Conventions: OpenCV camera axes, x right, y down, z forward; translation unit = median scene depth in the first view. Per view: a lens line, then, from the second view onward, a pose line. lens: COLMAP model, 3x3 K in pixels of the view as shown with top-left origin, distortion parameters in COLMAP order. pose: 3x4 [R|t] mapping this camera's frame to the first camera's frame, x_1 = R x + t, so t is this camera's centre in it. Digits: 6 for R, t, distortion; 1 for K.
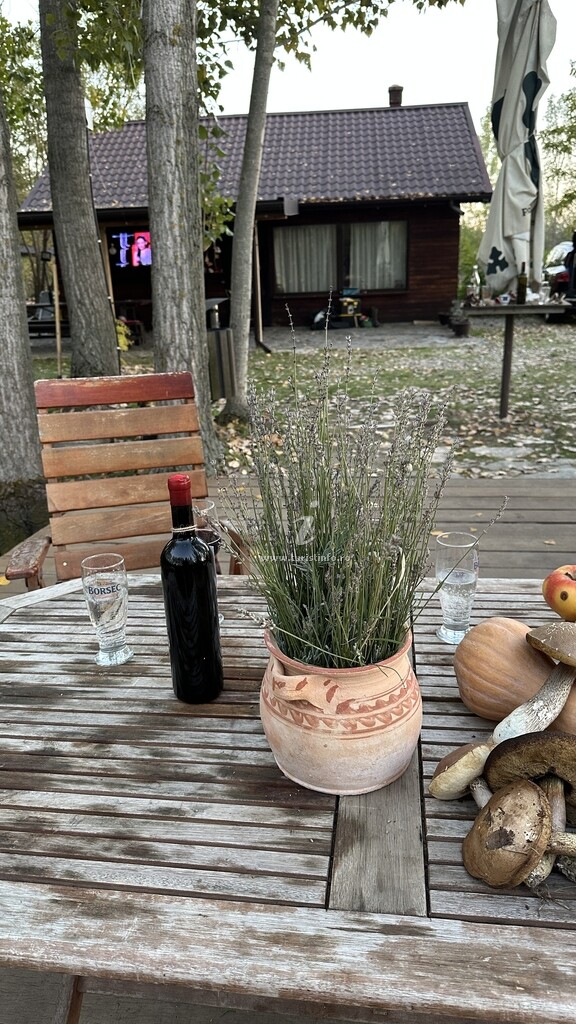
lens RADIAL K [[757.9, 0, 287.9], [0, 757.9, 510.5], [0, 0, 1]] dist [-0.008214, -0.003300]
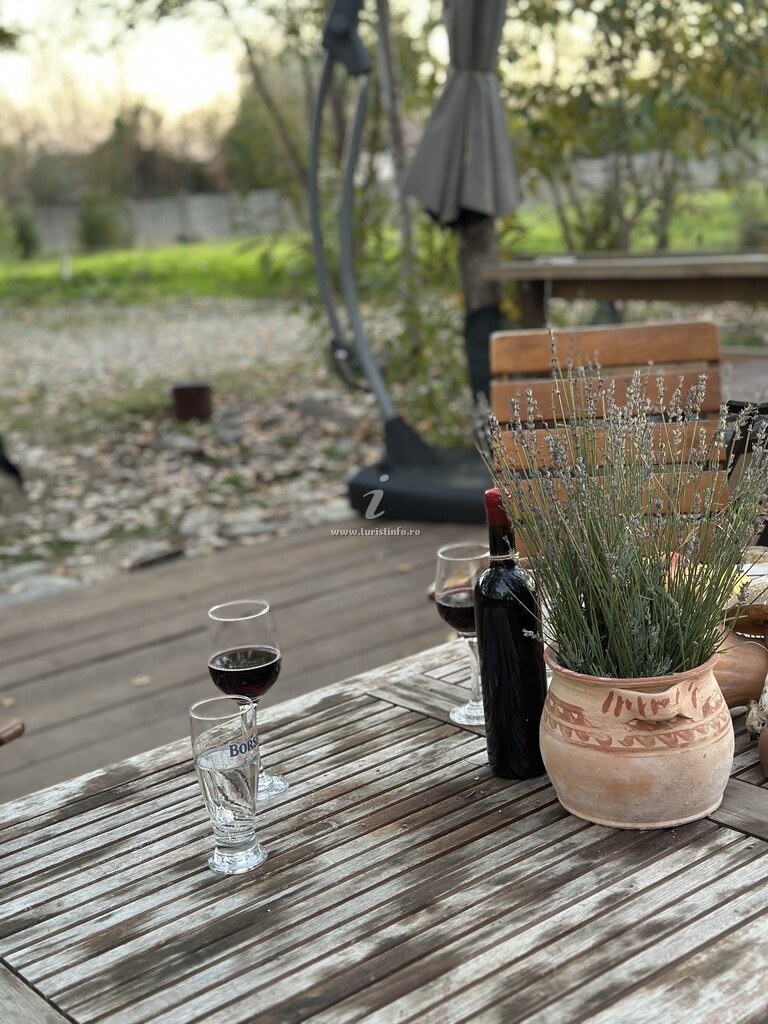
lens RADIAL K [[1432.8, 0, 384.1], [0, 1432.8, 512.4], [0, 0, 1]] dist [0.025693, 0.000000]
pose [[0.683604, -0.183881, 0.706310, -1.342796], [0.282674, 0.958917, -0.023942, -0.038447], [-0.672890, 0.216022, 0.707498, -0.029733]]
